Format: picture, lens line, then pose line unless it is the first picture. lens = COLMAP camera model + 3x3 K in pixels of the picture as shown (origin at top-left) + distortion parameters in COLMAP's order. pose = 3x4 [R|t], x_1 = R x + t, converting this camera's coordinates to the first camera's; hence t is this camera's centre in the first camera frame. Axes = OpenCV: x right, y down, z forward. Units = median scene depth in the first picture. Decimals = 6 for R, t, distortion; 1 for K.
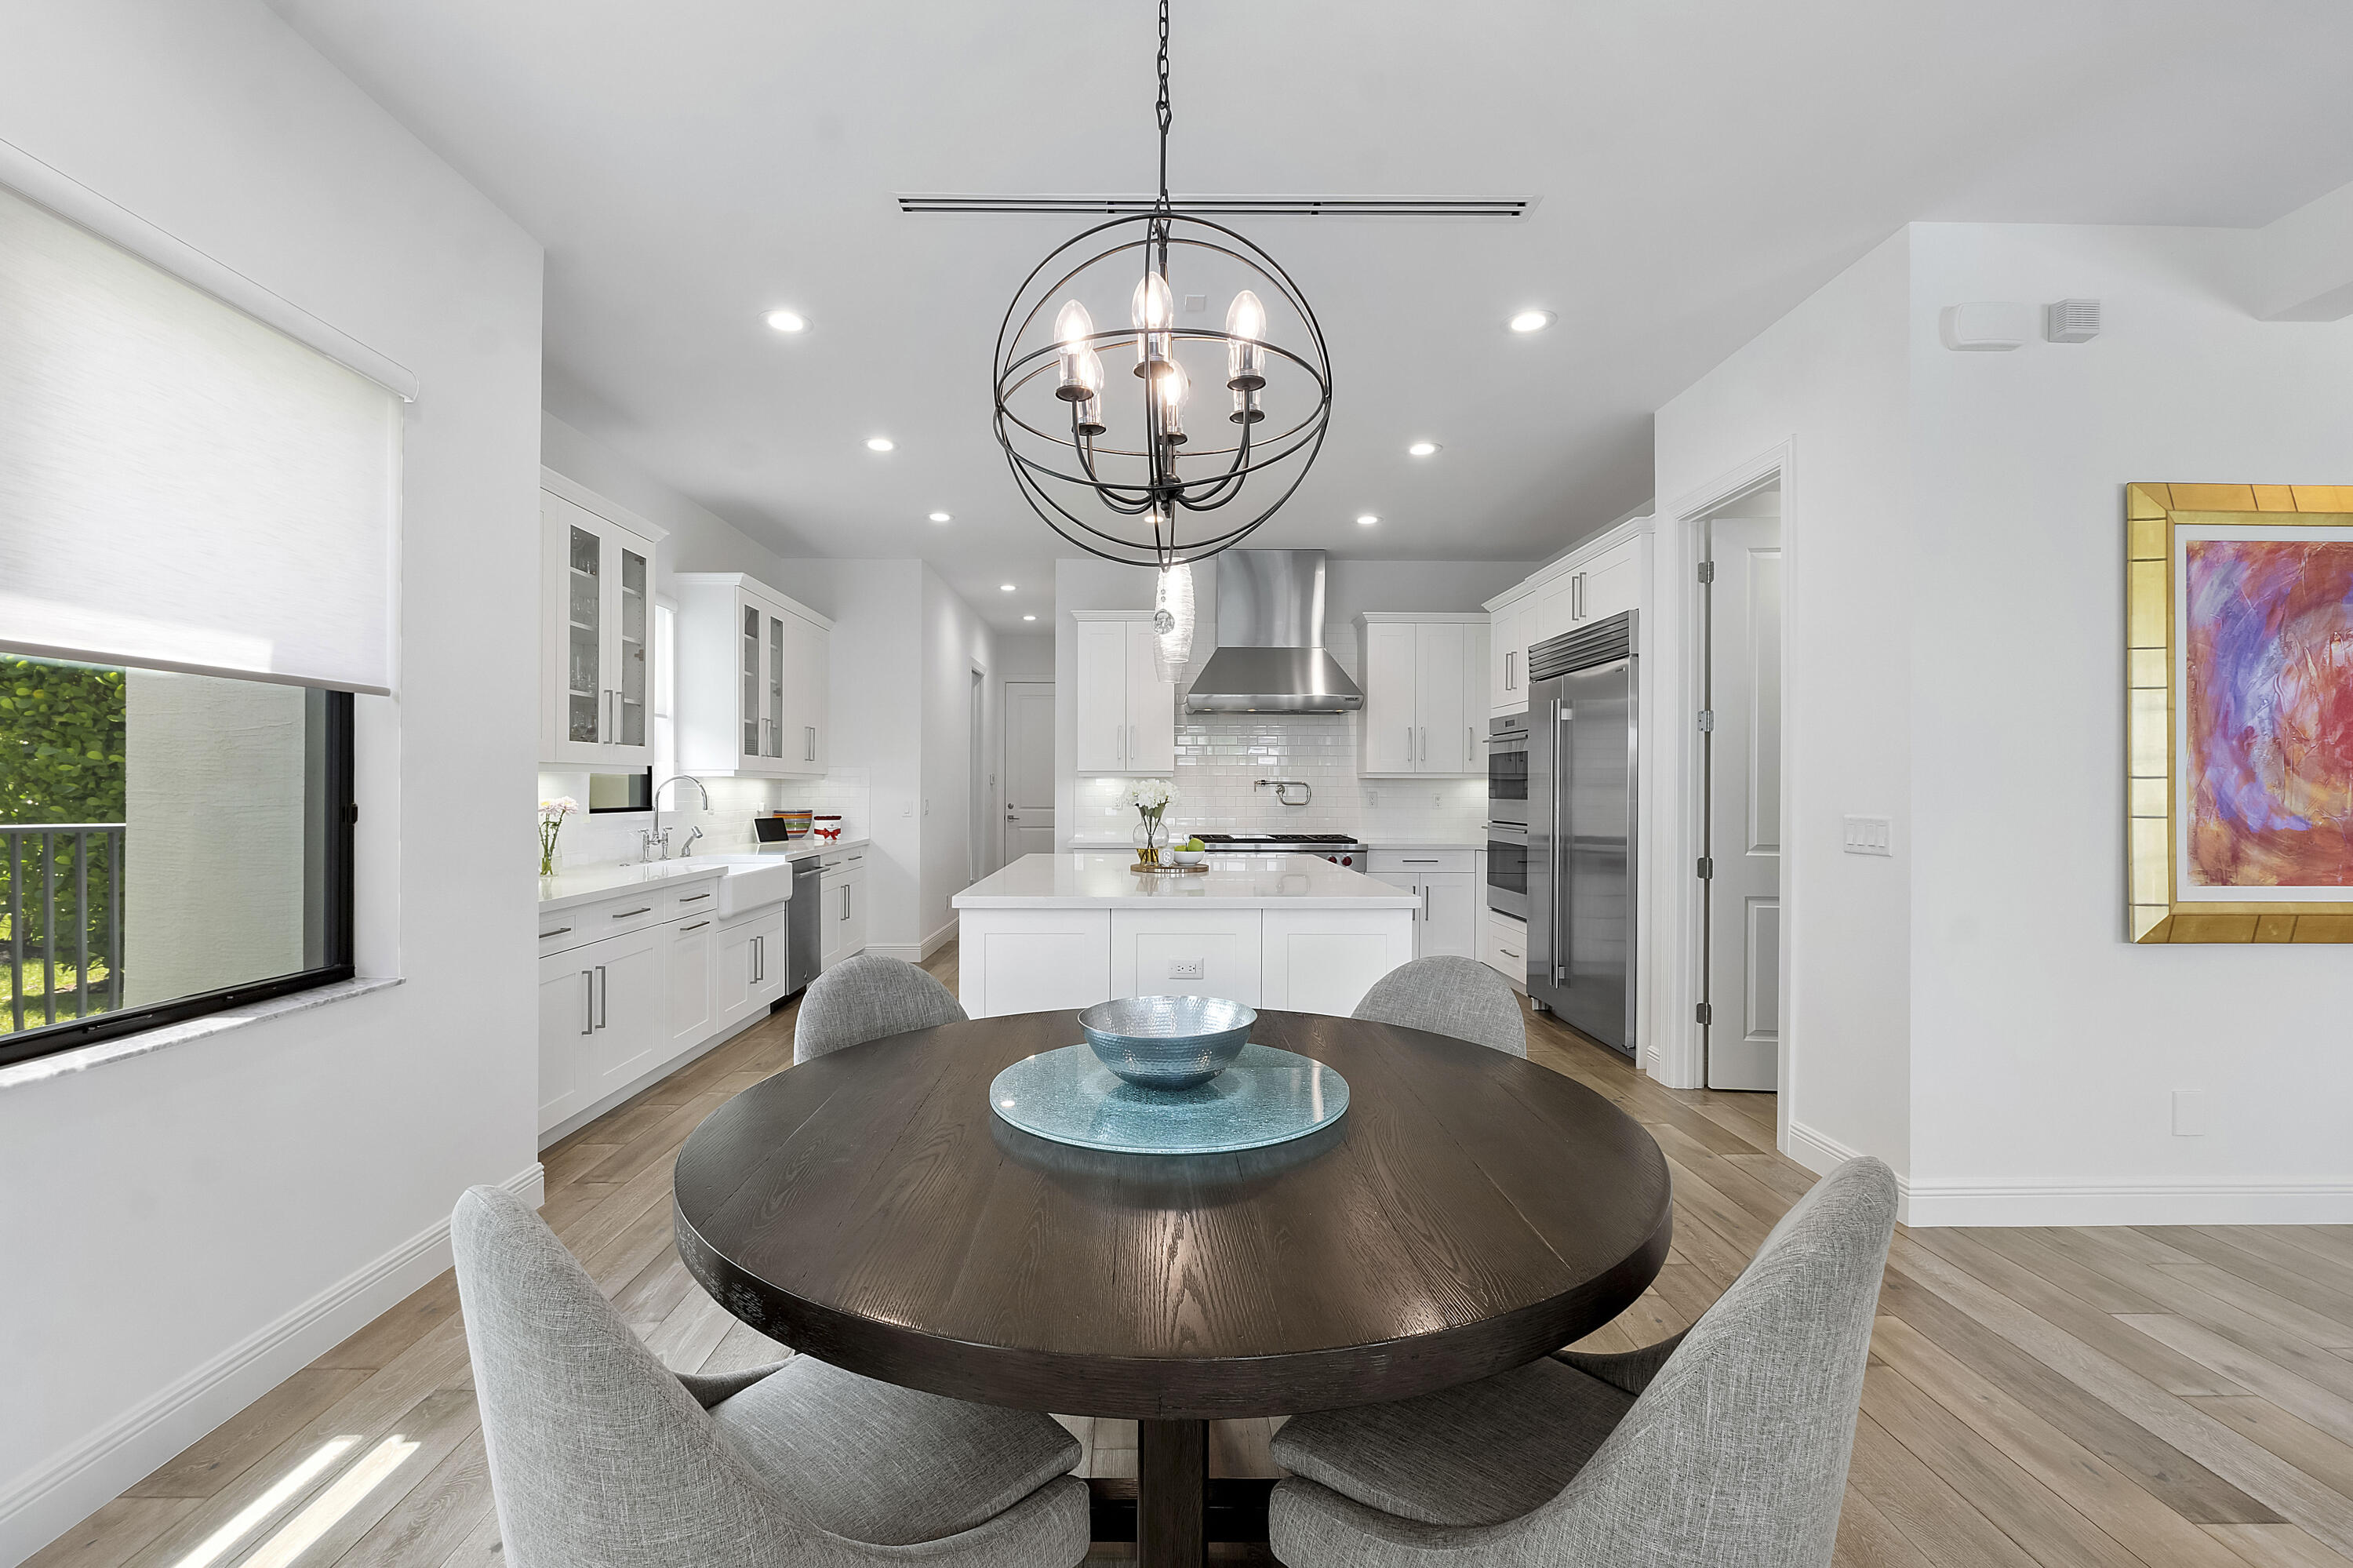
lens RADIAL K [[1001.6, 0, 1159.5], [0, 1001.6, 790.4], [0, 0, 1]] dist [-0.005276, 0.000119]
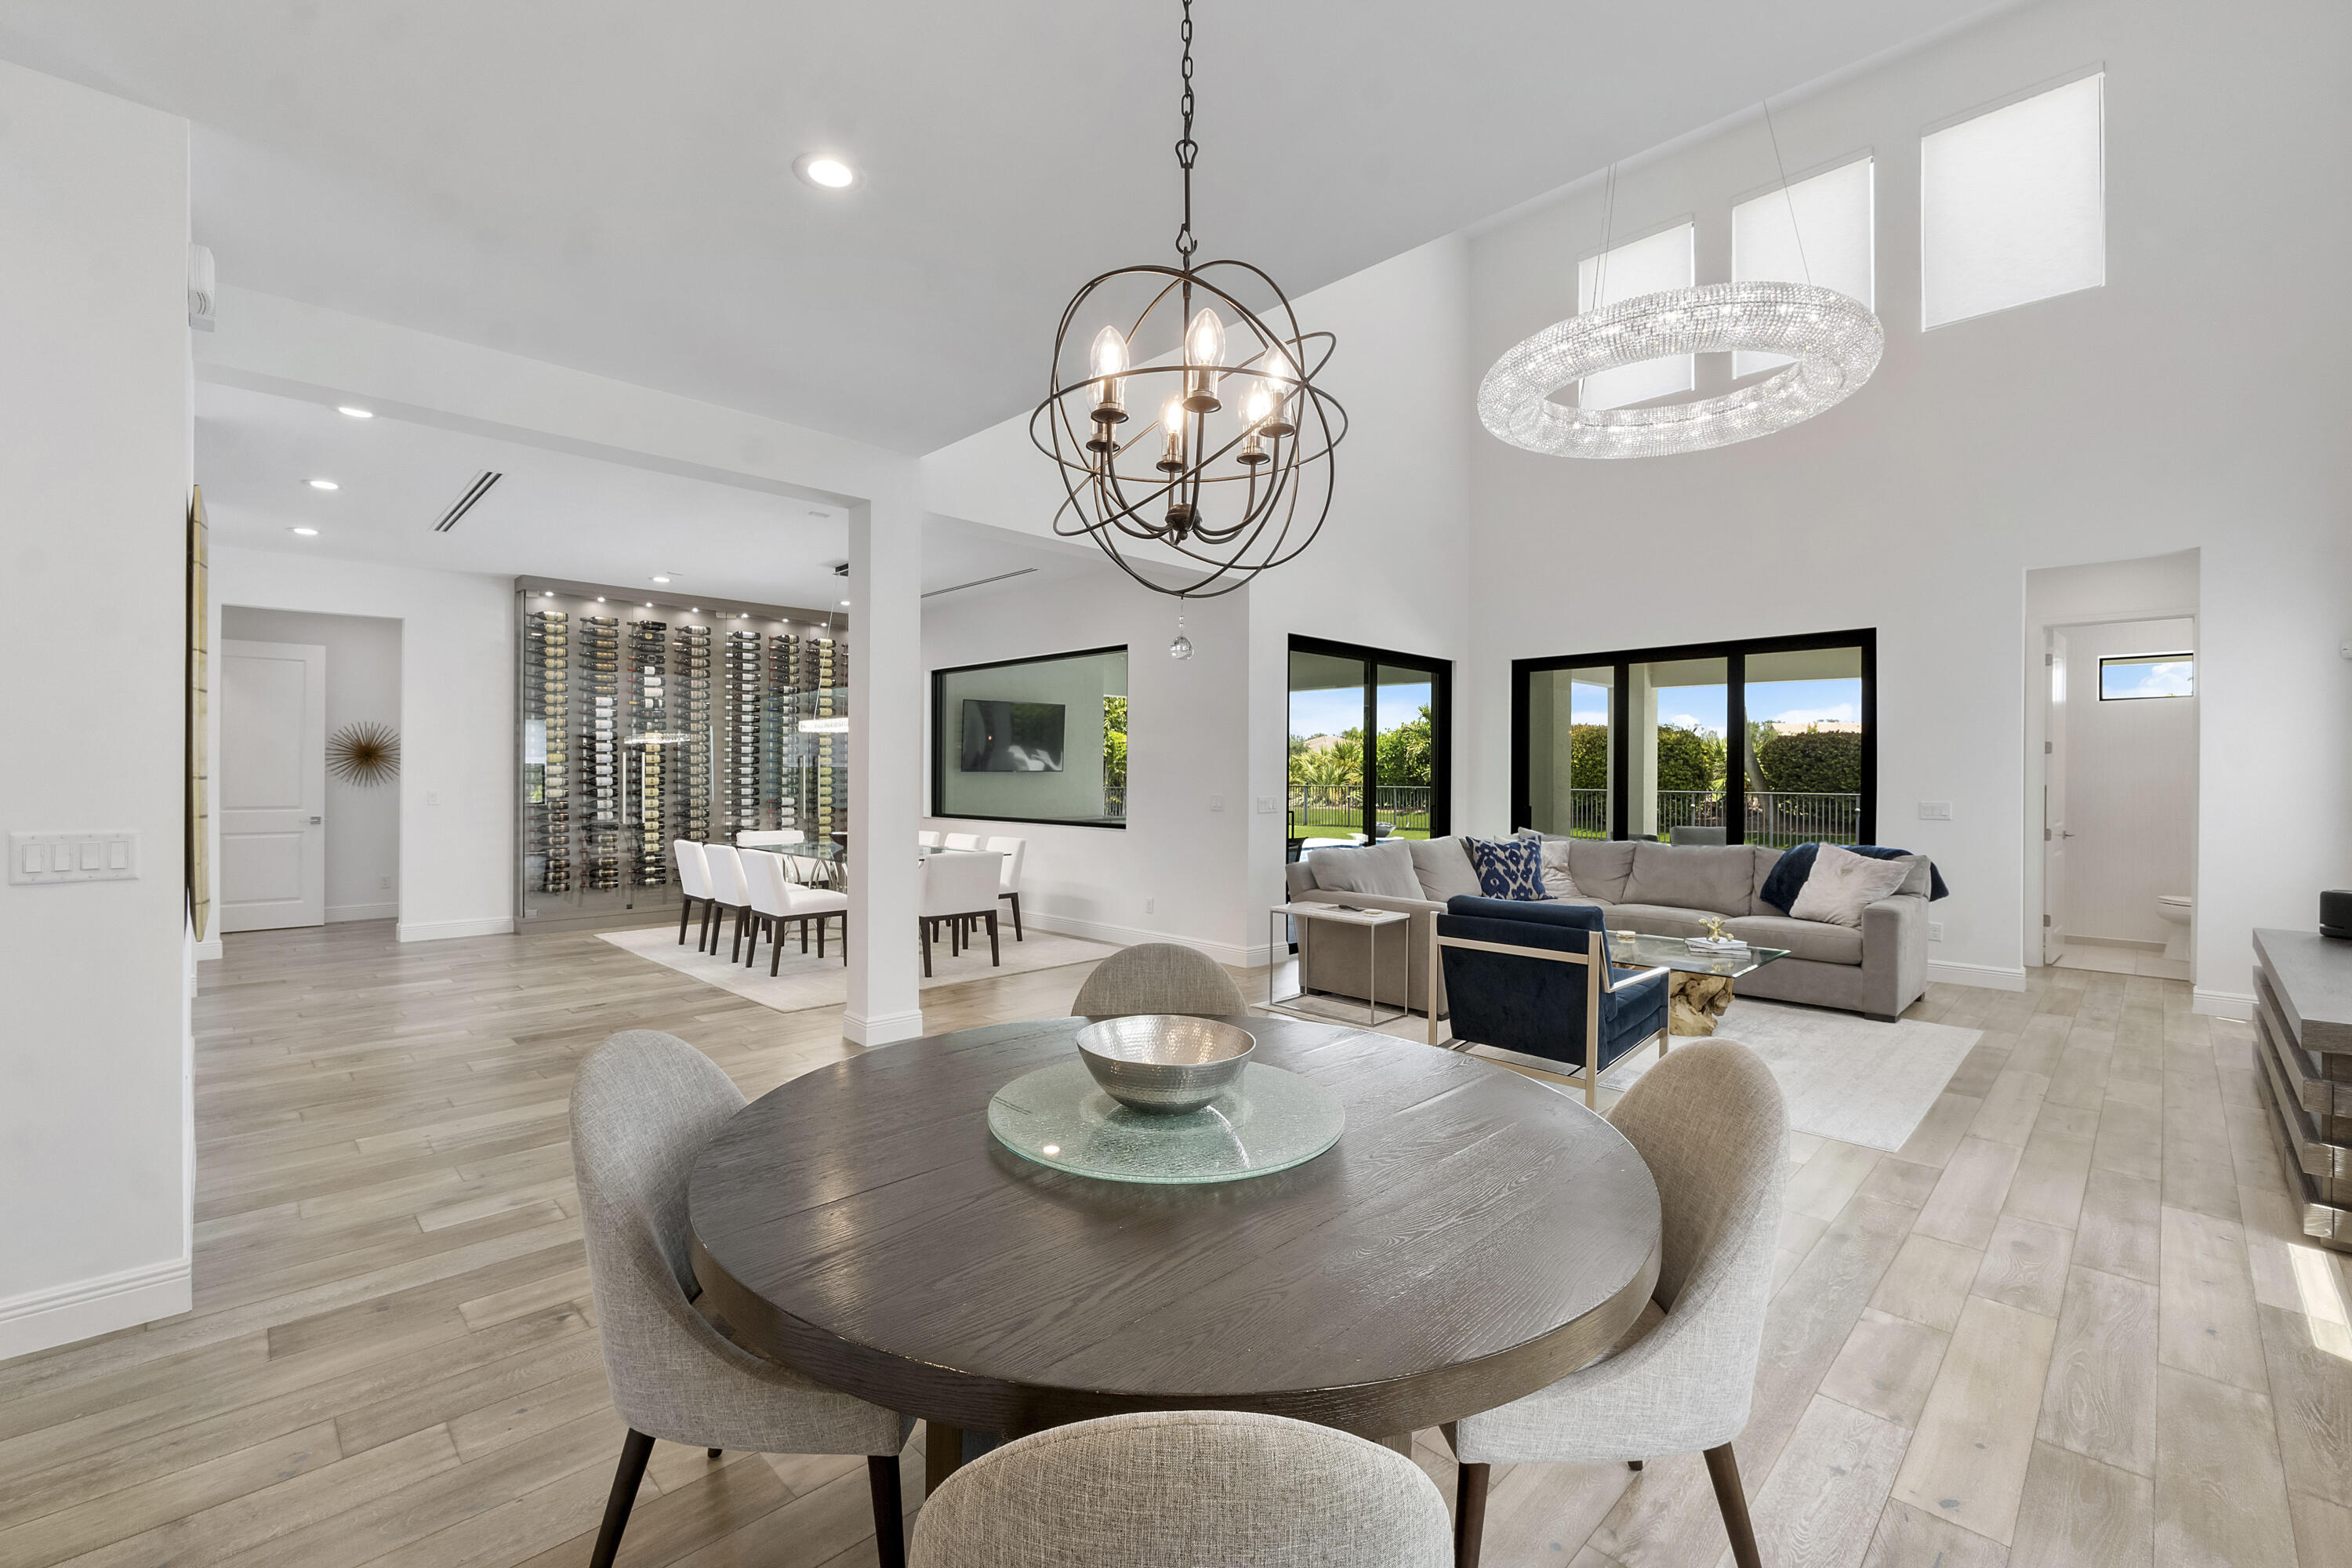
lens RADIAL K [[989.2, 0, 1155.7], [0, 989.2, 773.7], [0, 0, 1]] dist [-0.004135, -0.000531]
pose [[-0.687654, -0.007427, 0.726000, -0.210671], [-0.006432, 0.999971, 0.004137, -0.012967], [-0.726010, -0.001825, -0.687682, 0.503397]]
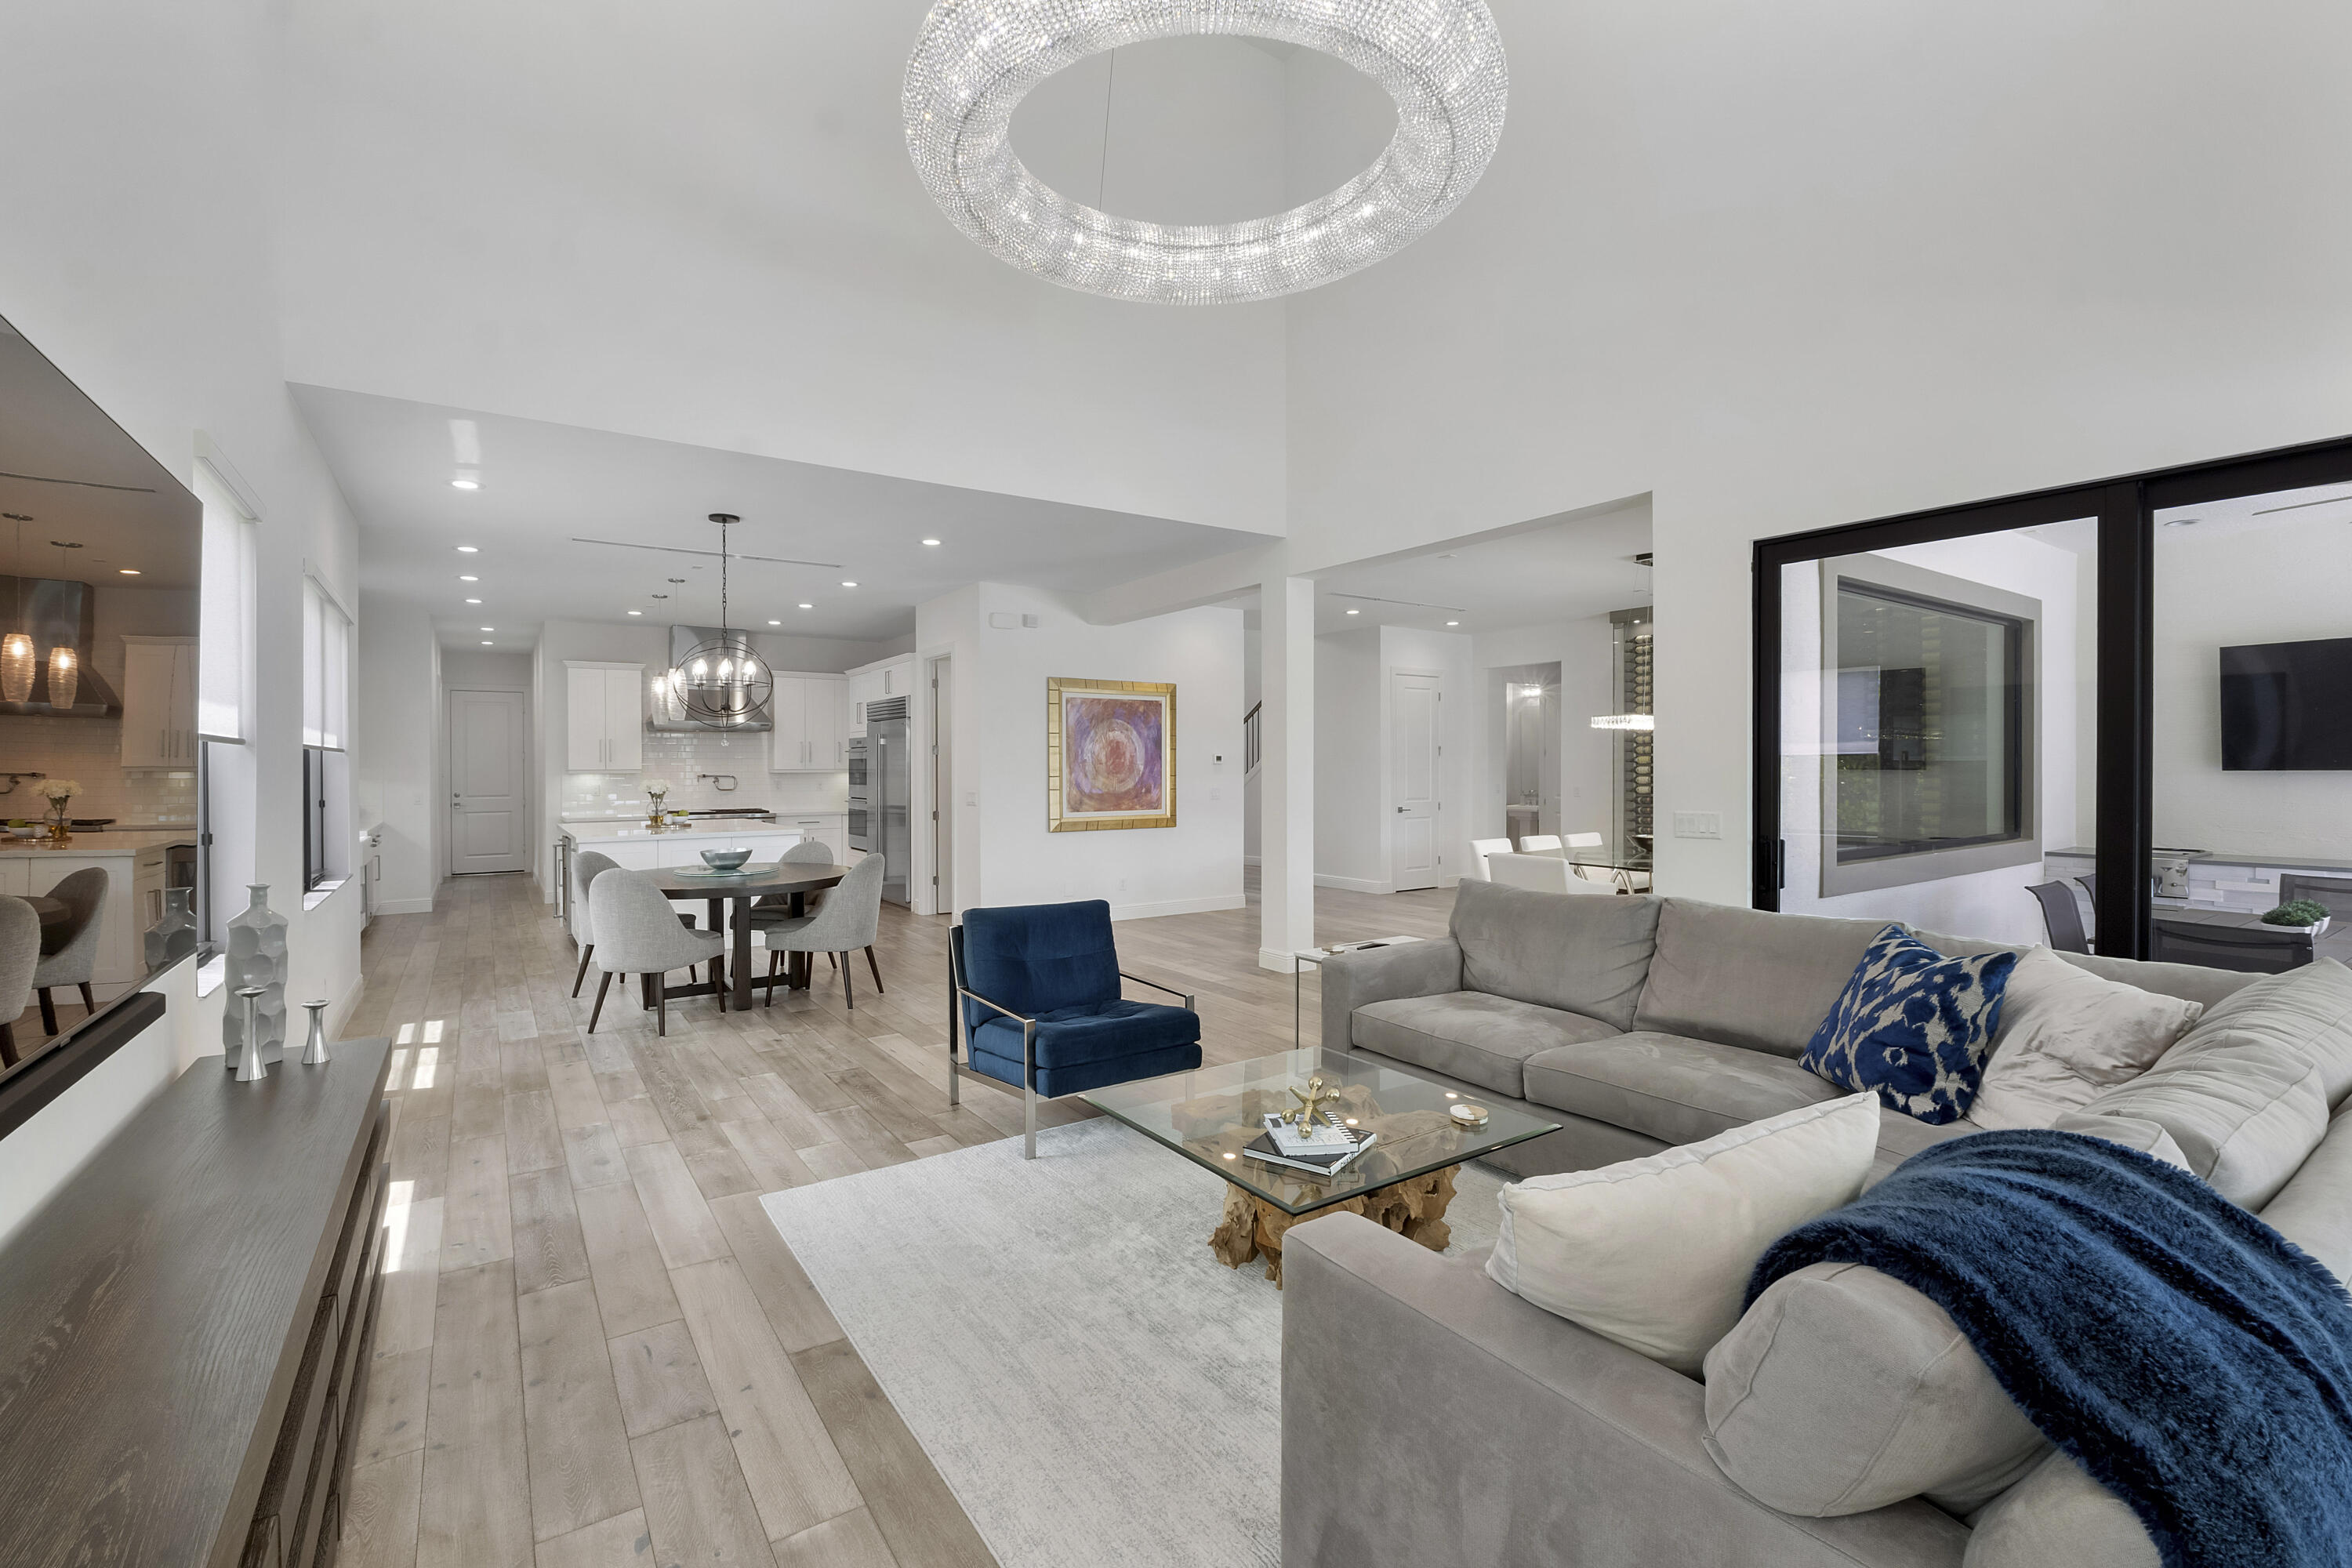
lens RADIAL K [[1011.9, 0, 1171.5], [0, 1011.9, 769.9], [0, 0, 1]] dist [-0.001039, 0.000061]
pose [[0.832979, -0.007349, 0.553255, -0.203767], [0.007529, 0.999970, 0.001946, -0.018953], [-0.553253, 0.002544, 0.833010, -0.896306]]
